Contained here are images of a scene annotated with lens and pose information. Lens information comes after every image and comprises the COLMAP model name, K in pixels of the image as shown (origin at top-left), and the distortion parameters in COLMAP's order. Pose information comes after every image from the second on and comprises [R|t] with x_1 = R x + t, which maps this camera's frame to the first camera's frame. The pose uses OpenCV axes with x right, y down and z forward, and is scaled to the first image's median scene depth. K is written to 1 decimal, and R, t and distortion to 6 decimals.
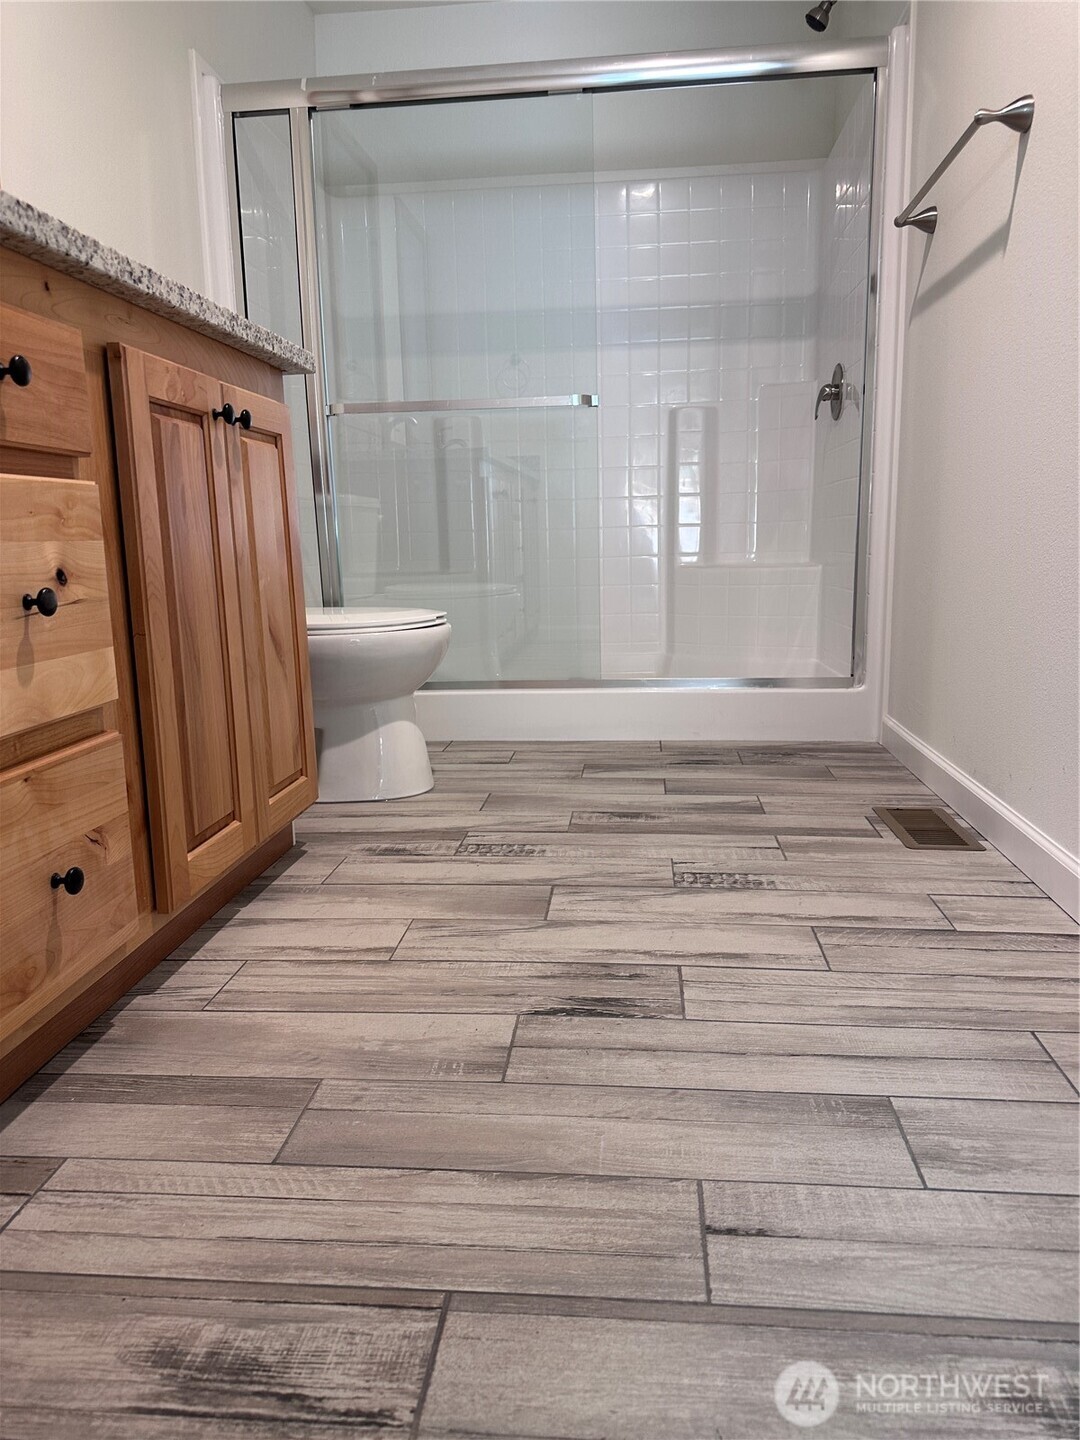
lens RADIAL K [[1003.7, 0, 553.3], [0, 1003.7, 705.0], [0, 0, 1]] dist [0.062073, -0.084964]
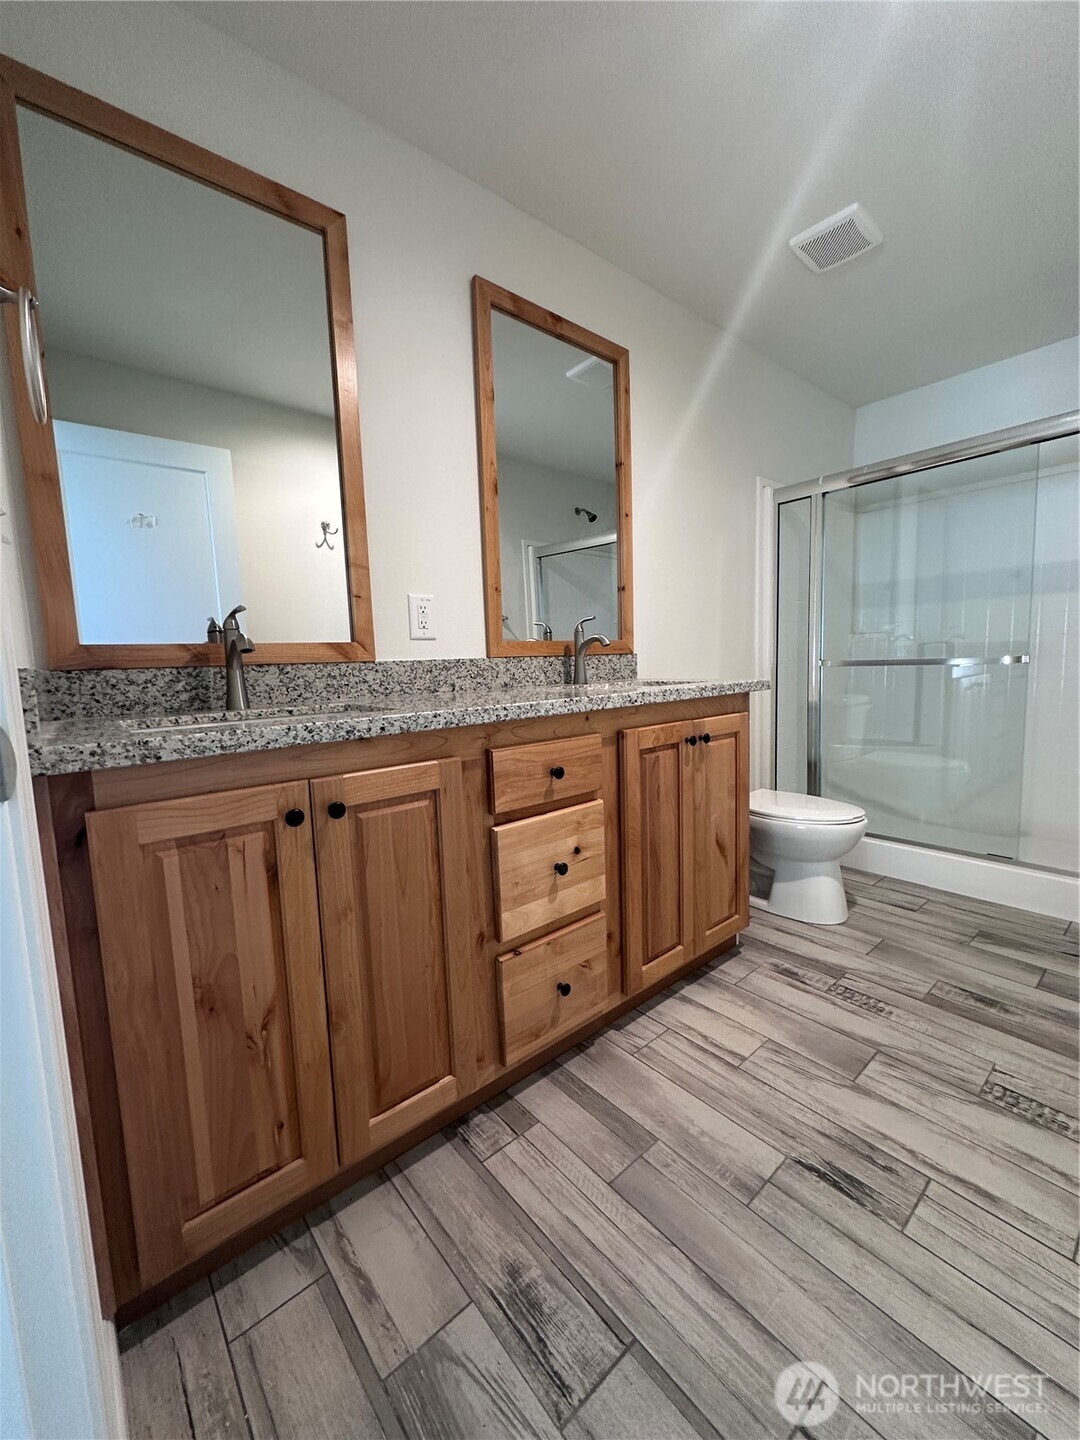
lens RADIAL K [[575.2, 0, 544.5], [0, 575.2, 715.3], [0, 0, 1]] dist [-0.001156, 0.000301]
pose [[0.715504, 0.073387, -0.694743, 0.273650], [-0.107641, 0.994173, -0.005842, -0.347046], [0.690266, 0.078963, 0.719234, 0.014531]]
